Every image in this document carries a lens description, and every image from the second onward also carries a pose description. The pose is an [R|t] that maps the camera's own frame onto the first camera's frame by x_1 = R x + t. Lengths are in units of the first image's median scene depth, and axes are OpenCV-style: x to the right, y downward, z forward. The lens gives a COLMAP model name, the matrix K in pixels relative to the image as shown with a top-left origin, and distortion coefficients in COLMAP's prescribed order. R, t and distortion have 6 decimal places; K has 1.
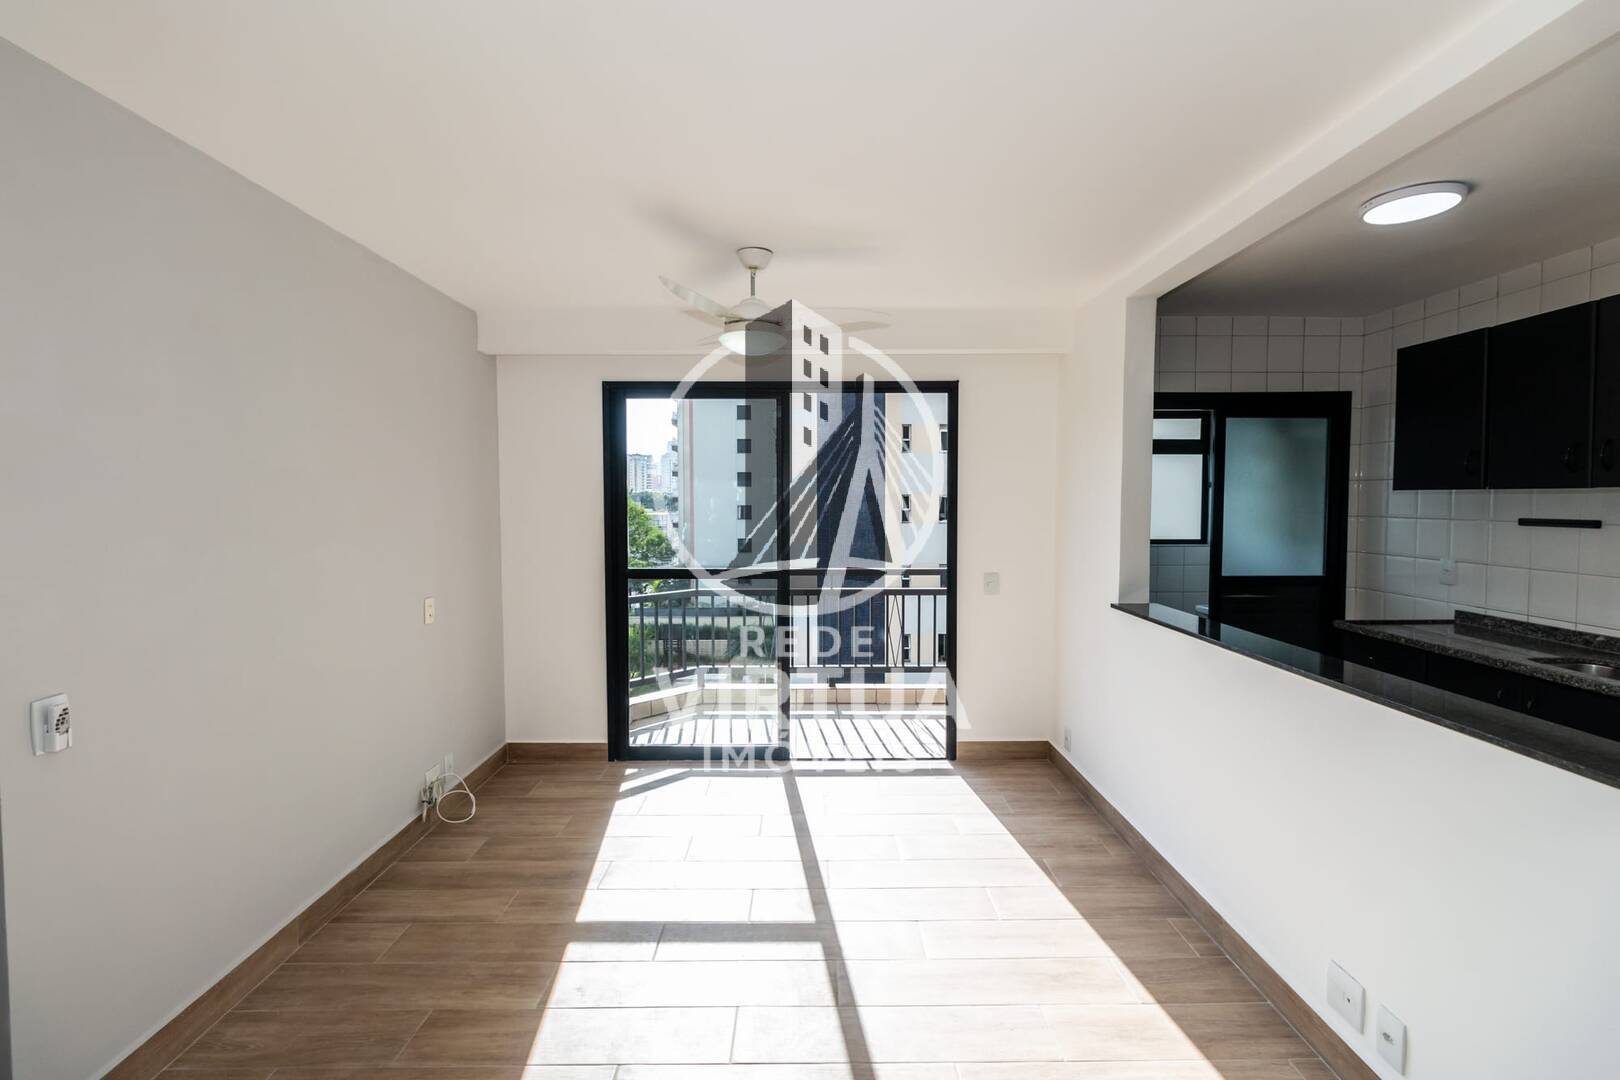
lens RADIAL K [[751.8, 0, 806.7], [0, 751.8, 527.7], [0, 0, 1]] dist [0.001126, 0.000127]
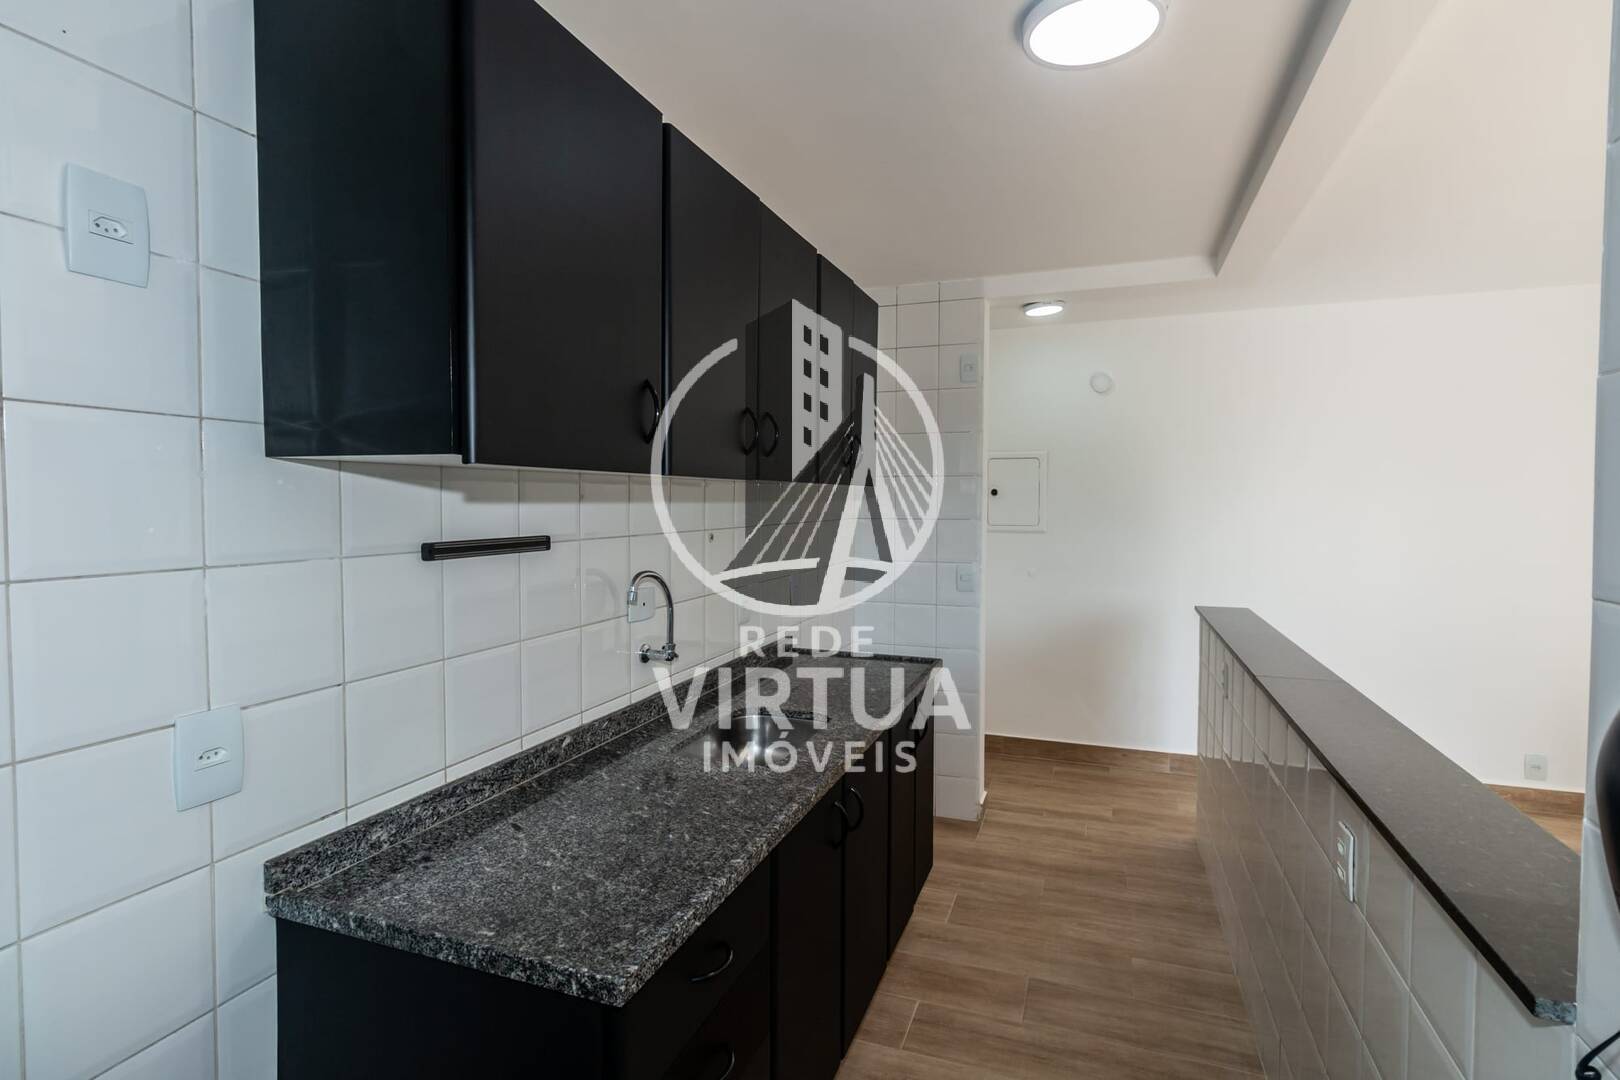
lens RADIAL K [[774.4, 0, 810.8], [0, 774.4, 533.5], [0, 0, 1]] dist [0.001231, -0.000215]
pose [[-0.937884, -0.020870, 0.346321, 0.511439], [0.005232, 0.997225, 0.074262, -0.039651], [-0.346910, 0.071461, -0.935172, 1.107887]]
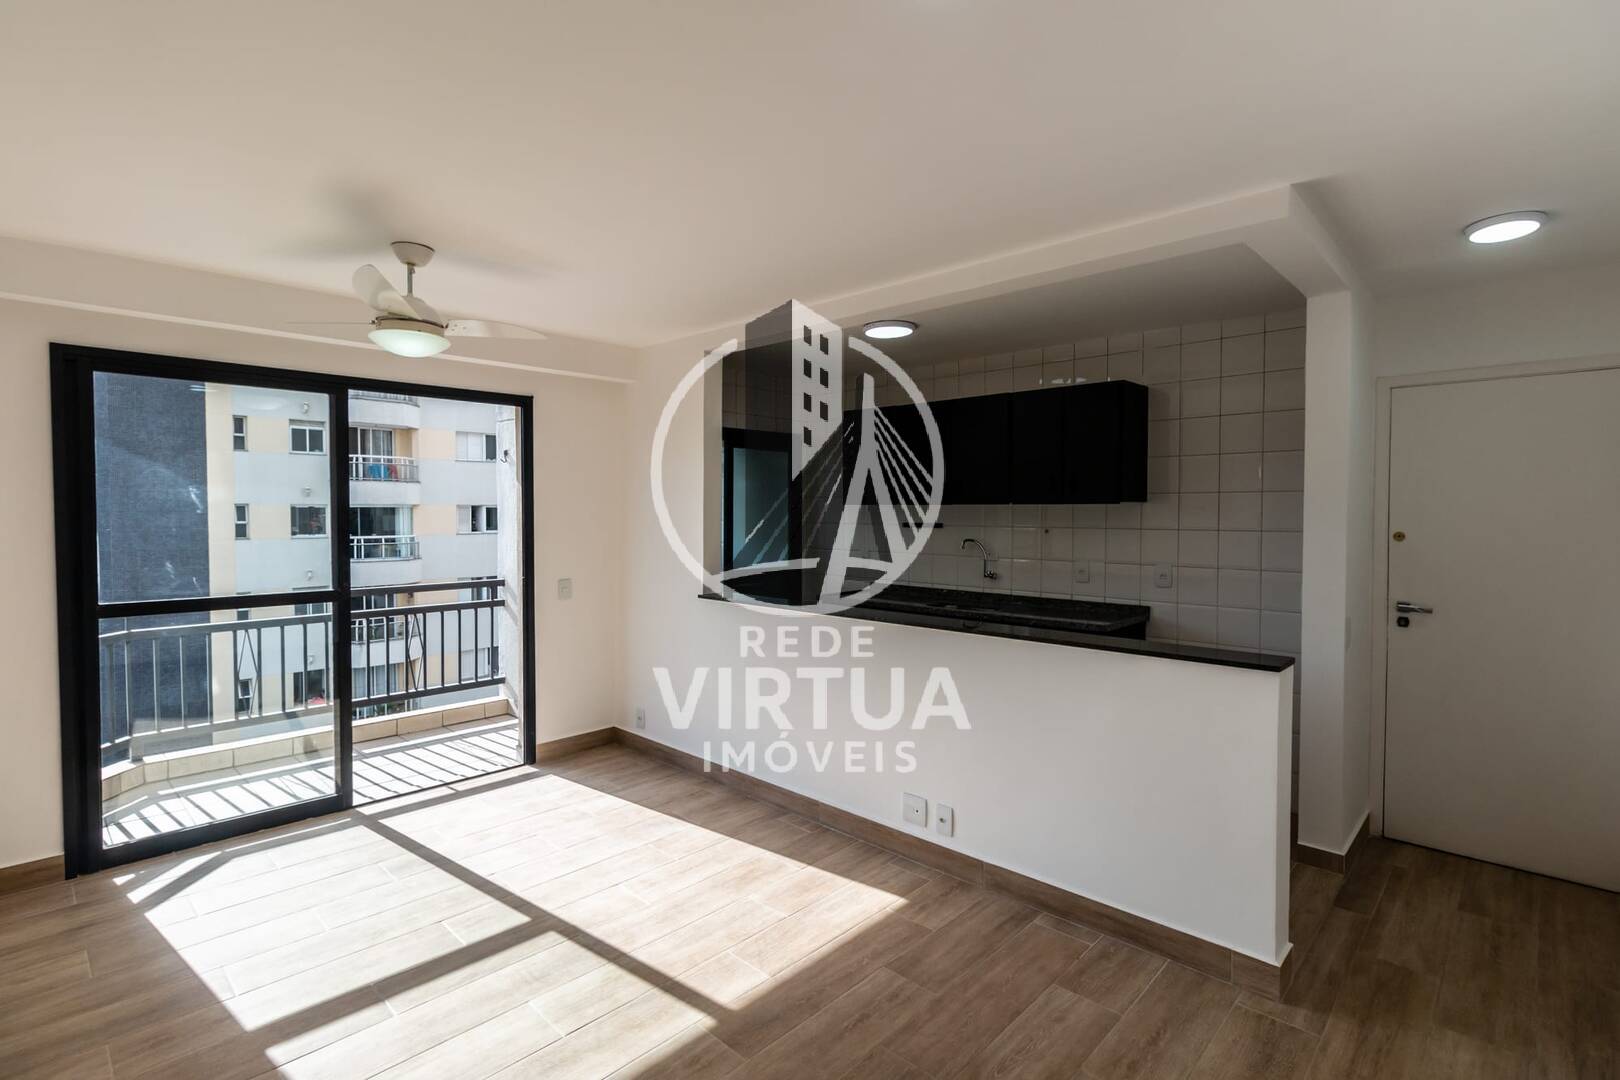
lens RADIAL K [[774.4, 0, 810.8], [0, 774.4, 533.5], [0, 0, 1]] dist [0.001231, -0.000215]
pose [[0.695354, -0.020268, 0.718382, -0.332834], [0.025344, 0.999672, 0.003673, -0.000064], [-0.718220, 0.015653, 0.695640, -0.017462]]
